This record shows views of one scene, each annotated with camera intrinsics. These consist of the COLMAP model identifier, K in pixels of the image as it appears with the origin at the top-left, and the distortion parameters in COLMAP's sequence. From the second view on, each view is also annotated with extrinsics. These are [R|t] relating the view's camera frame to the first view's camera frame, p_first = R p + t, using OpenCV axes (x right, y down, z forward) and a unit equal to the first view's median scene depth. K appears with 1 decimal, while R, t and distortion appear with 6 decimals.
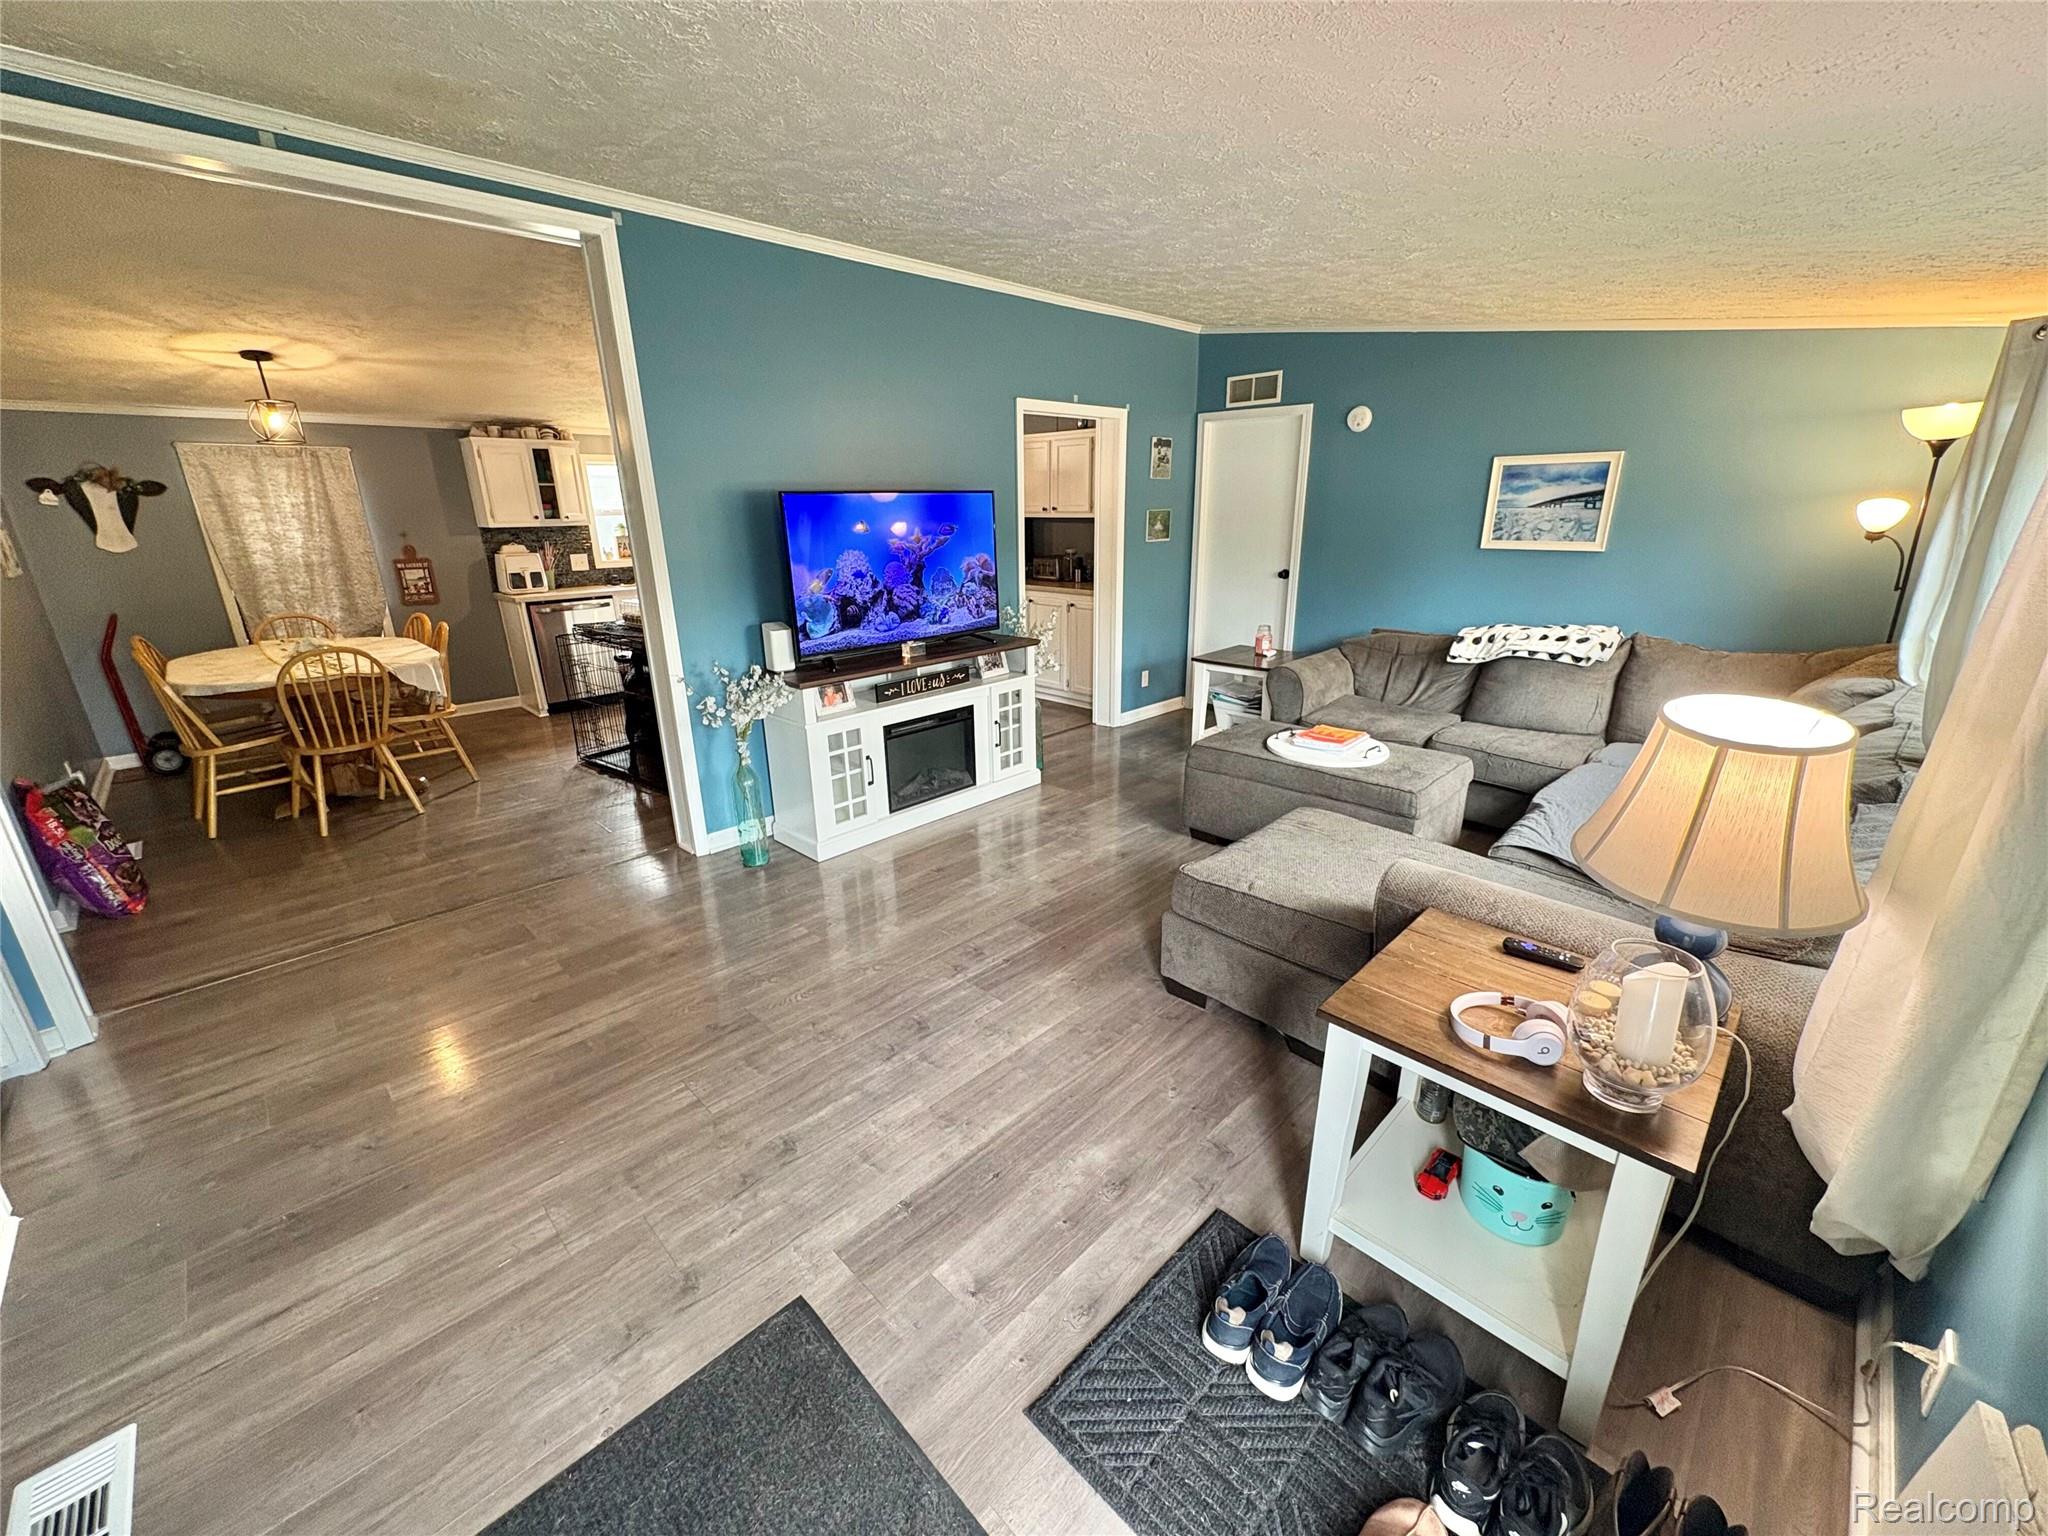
lens RADIAL K [[818.5, 0, 1023.3], [0, 818.5, 766.3], [0, 0, 1]] dist [0.001691, -0.000584]
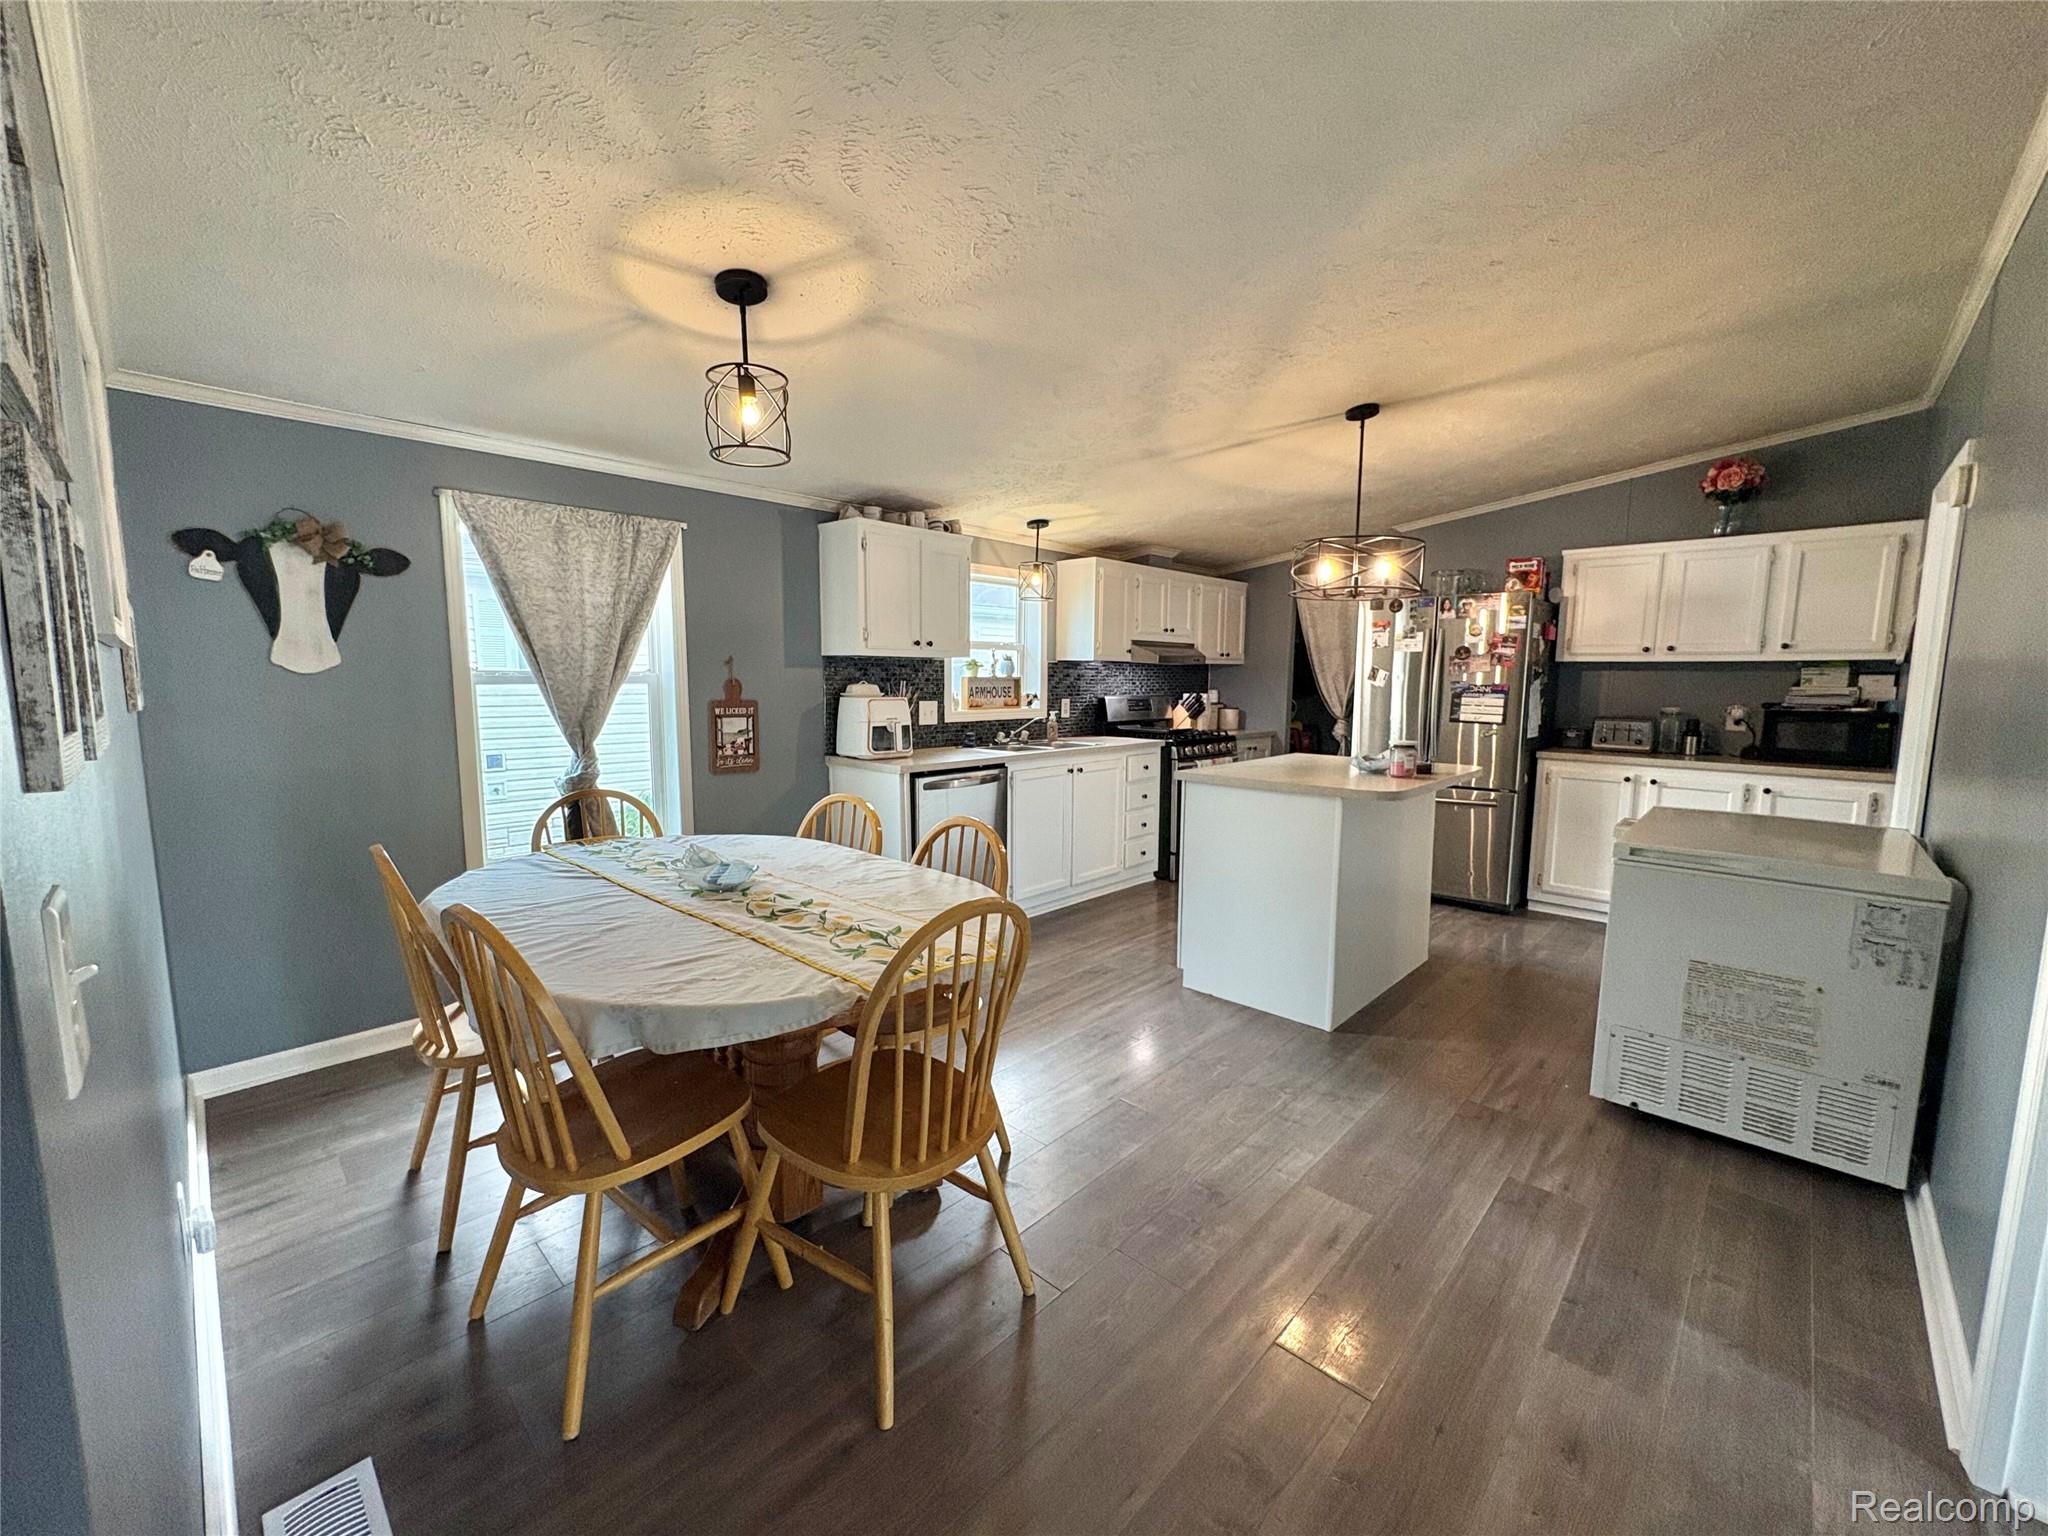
lens RADIAL K [[818.5, 0, 1019.0], [0, 818.5, 771.5], [0, 0, 1]] dist [0.001691, -0.000584]
pose [[0.999410, 0.017392, 0.029603, -0.639043], [-0.011487, 0.981897, -0.189066, -0.101142], [-0.032355, 0.188615, 0.981518, 0.463923]]
